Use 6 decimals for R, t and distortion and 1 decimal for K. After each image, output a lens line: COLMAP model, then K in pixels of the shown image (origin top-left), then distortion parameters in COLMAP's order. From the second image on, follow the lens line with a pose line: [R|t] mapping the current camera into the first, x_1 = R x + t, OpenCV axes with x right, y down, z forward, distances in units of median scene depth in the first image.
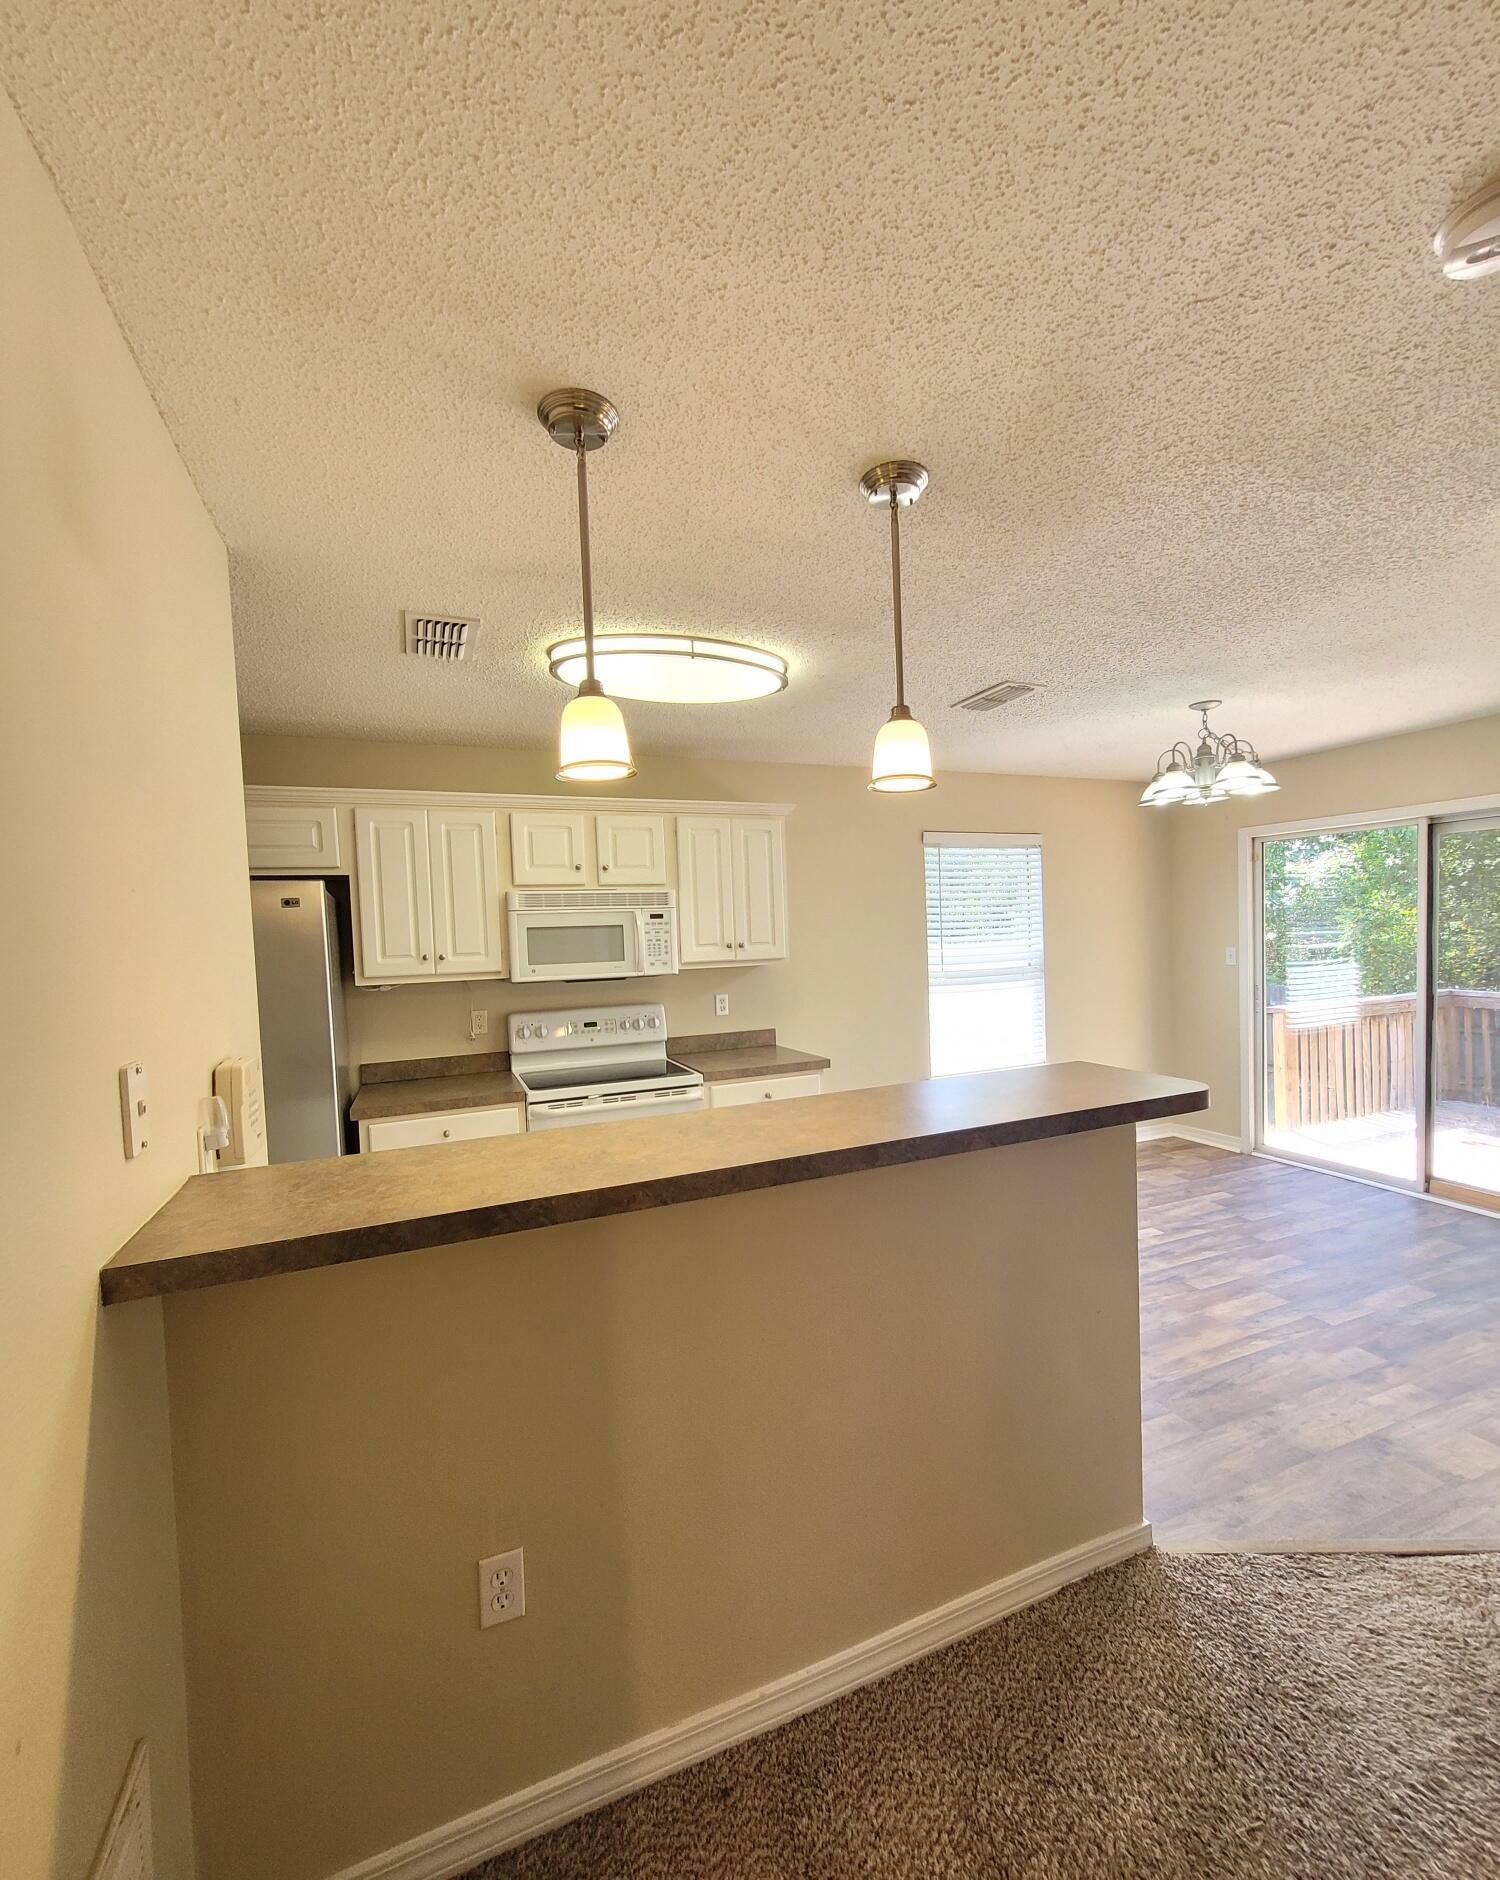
lens RADIAL K [[784.9, 0, 752.8], [0, 784.9, 969.0], [0, 0, 1]] dist [0.000683, -0.000106]
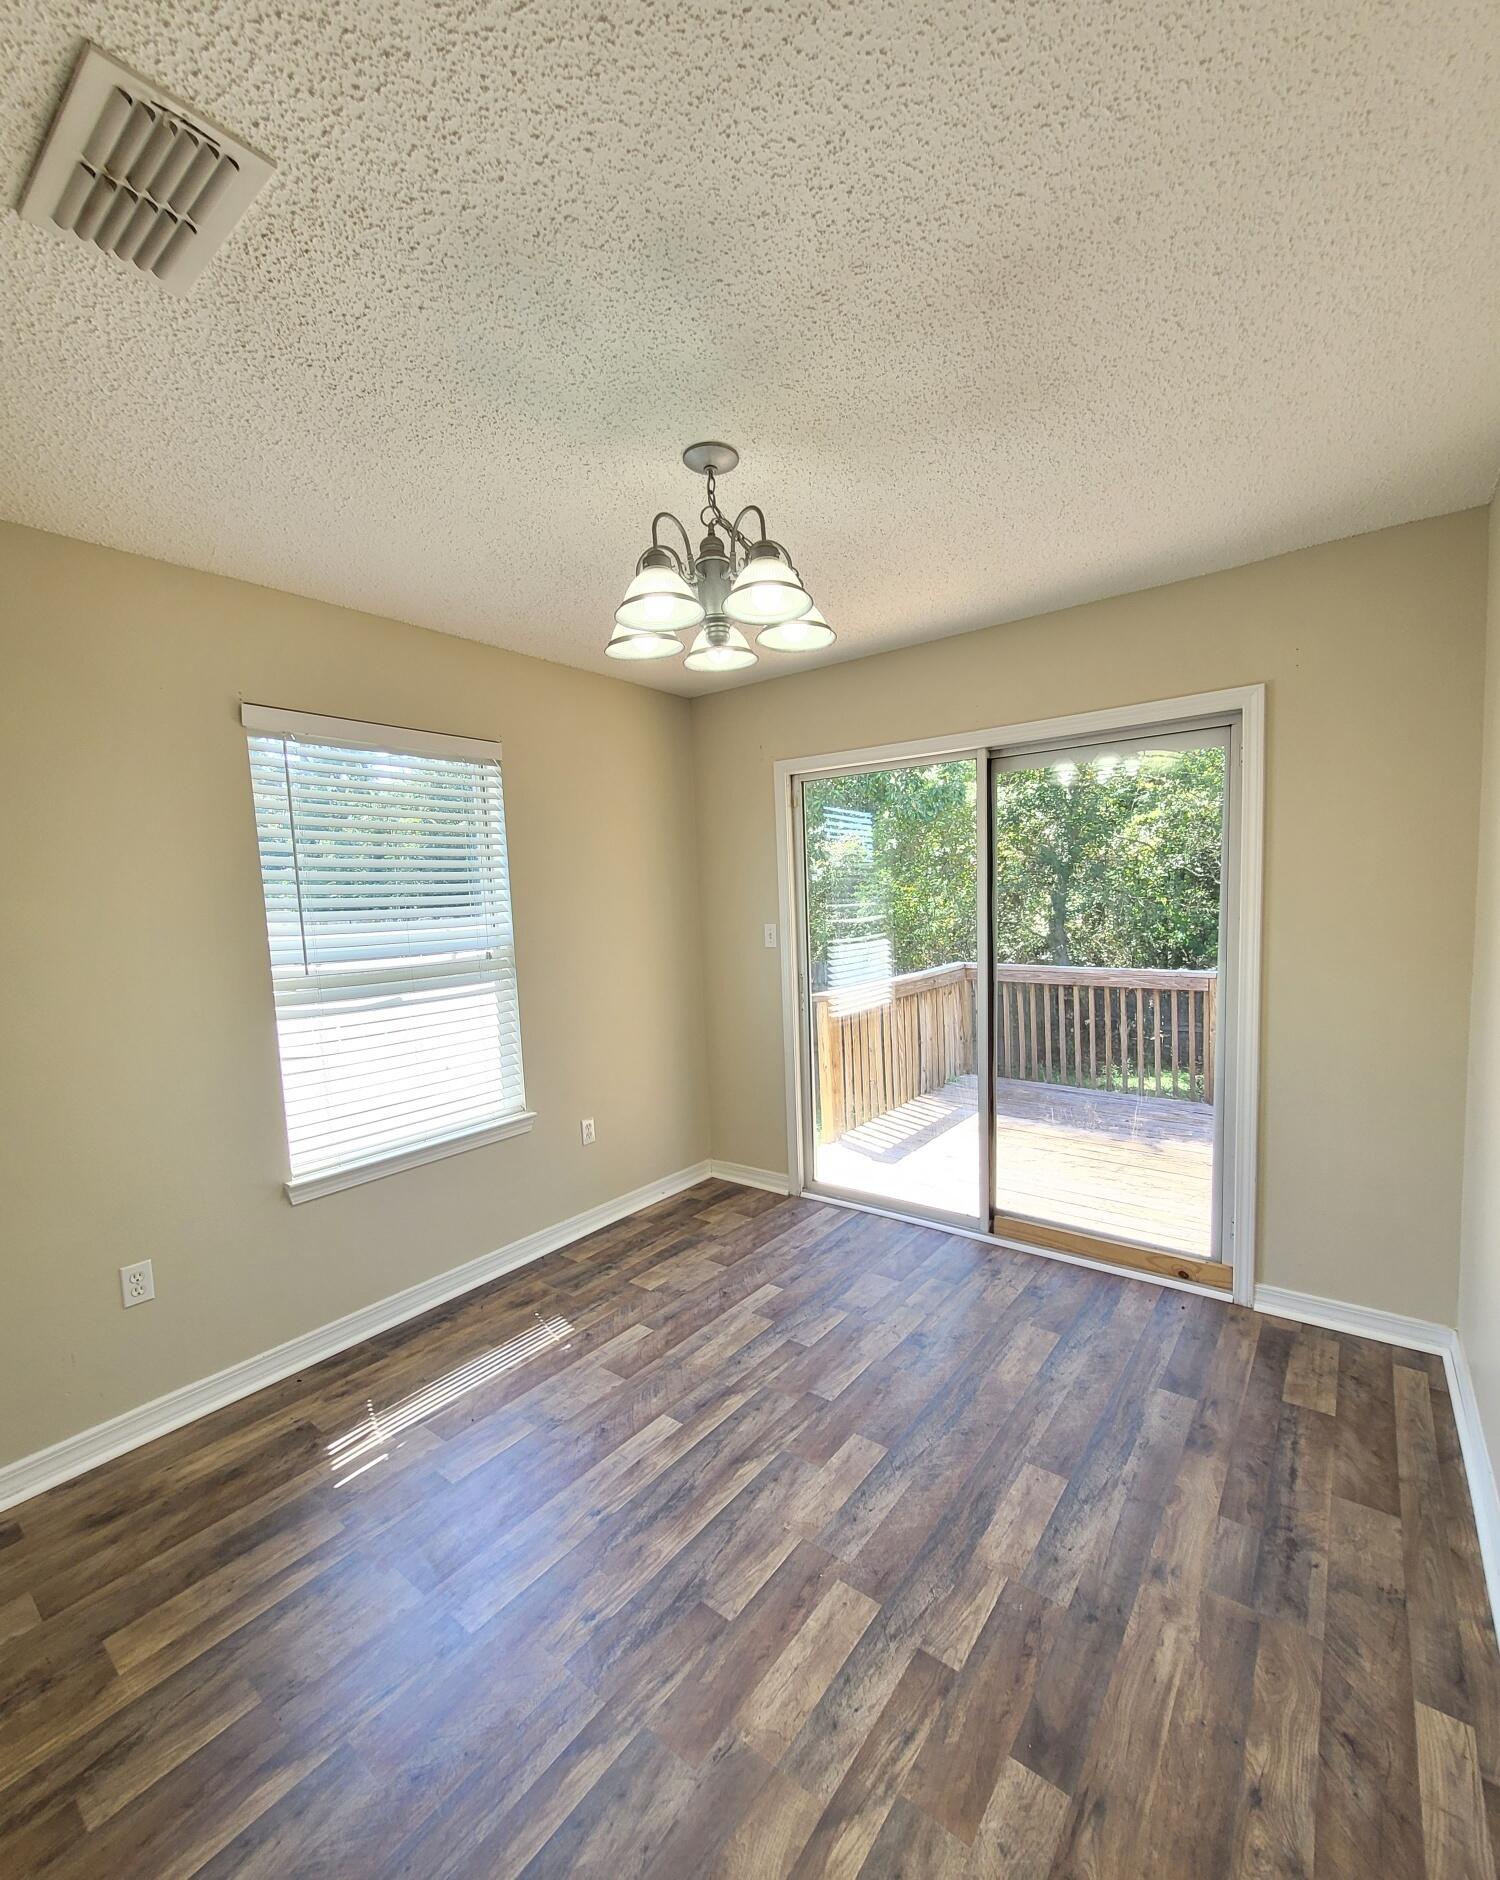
lens RADIAL K [[784.9, 0, 752.8], [0, 784.9, 969.0], [0, 0, 1]] dist [0.000683, -0.000106]
pose [[0.867857, -0.041658, 0.495064, 0.270573], [0.029273, 0.999035, 0.032749, -0.011061], [-0.495951, -0.013930, 0.868239, 0.435610]]
